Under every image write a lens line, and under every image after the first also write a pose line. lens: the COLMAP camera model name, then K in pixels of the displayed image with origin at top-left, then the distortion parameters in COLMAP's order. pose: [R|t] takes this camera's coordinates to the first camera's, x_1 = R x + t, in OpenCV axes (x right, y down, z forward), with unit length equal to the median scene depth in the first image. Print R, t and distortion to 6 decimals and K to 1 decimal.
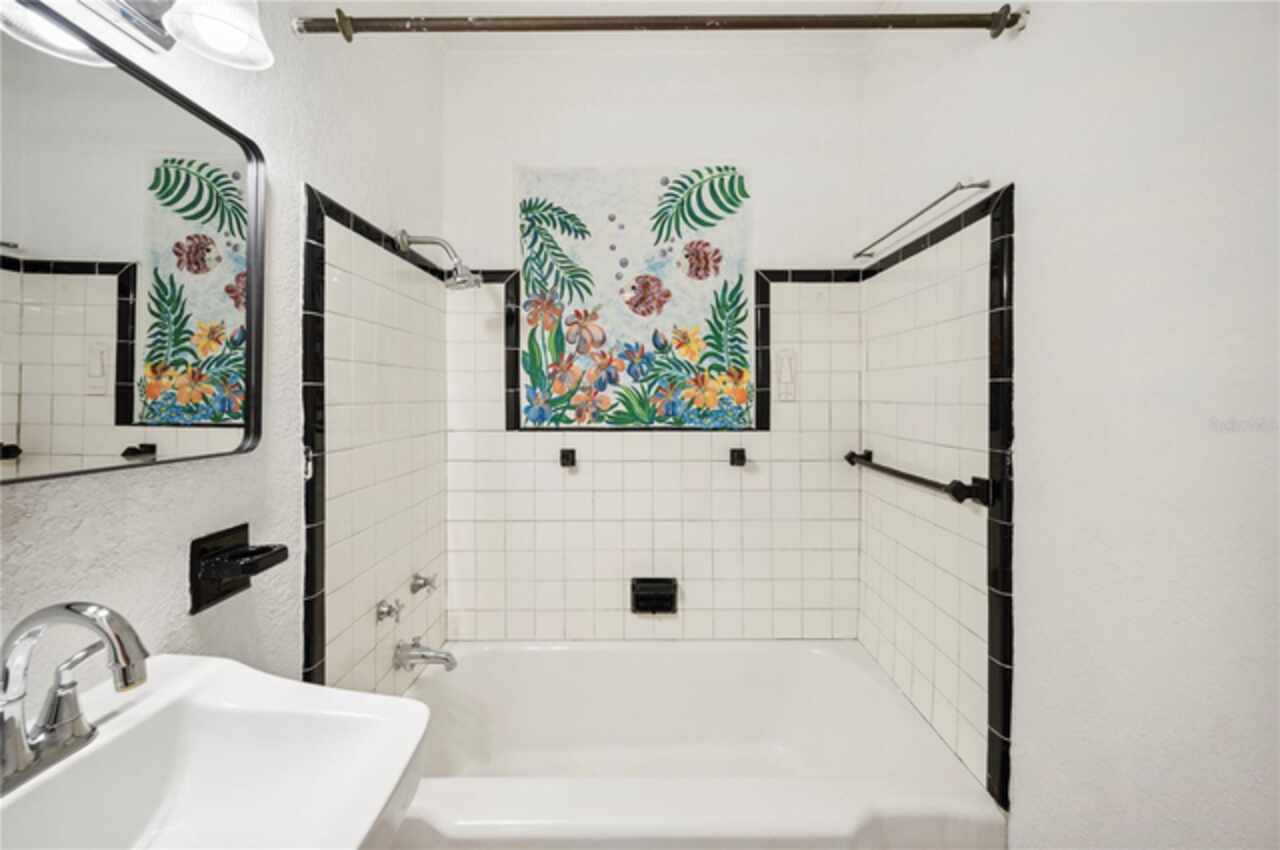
lens RADIAL K [[515.2, 0, 641.8], [0, 515.2, 396.9], [0, 0, 1]] dist [0.007911, 0.000455]
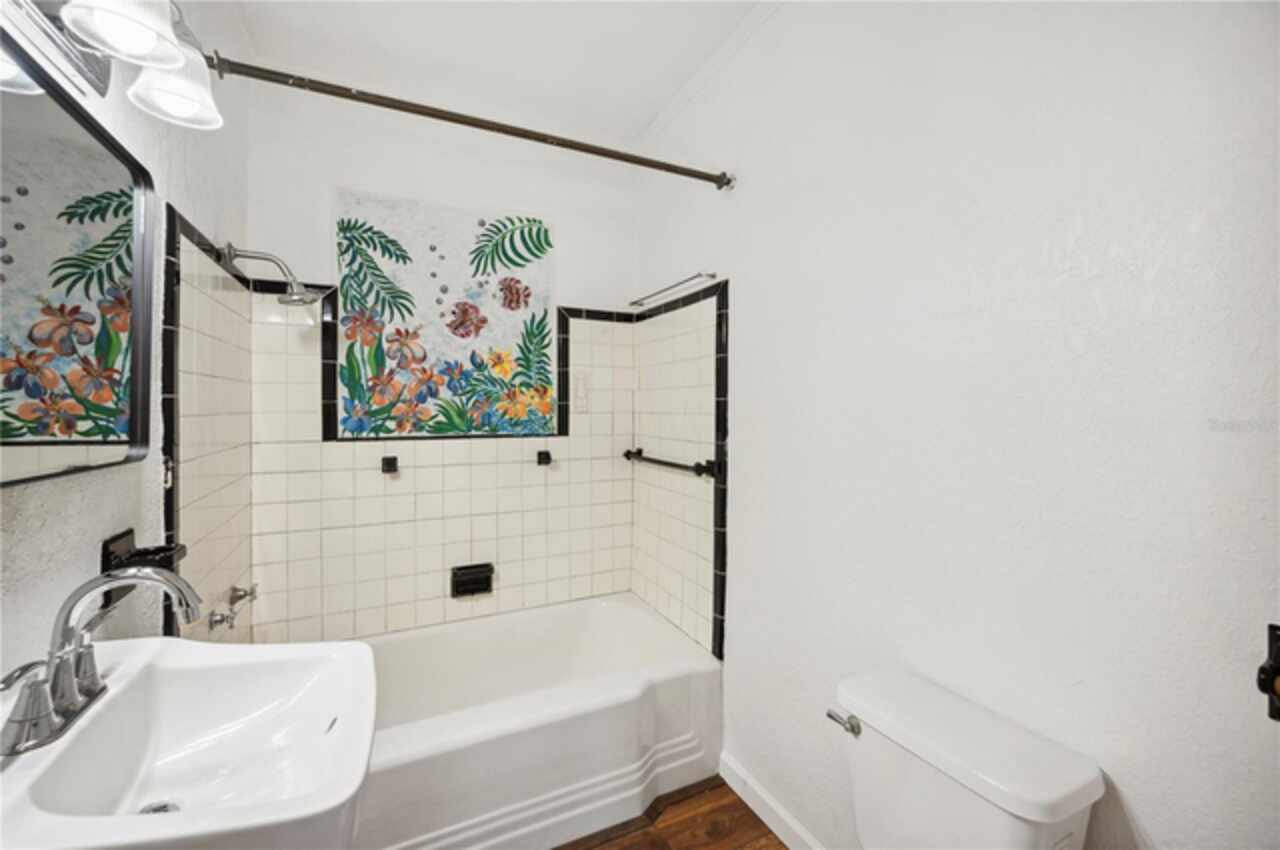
lens RADIAL K [[515.2, 0, 640.4], [0, 515.2, 415.6], [0, 0, 1]] dist [0.007911, 0.000455]
pose [[0.897291, -0.004342, 0.441419, -0.149930], [-0.002092, 0.999899, 0.014088, -0.001750], [-0.441435, -0.013565, 0.897191, -0.205484]]
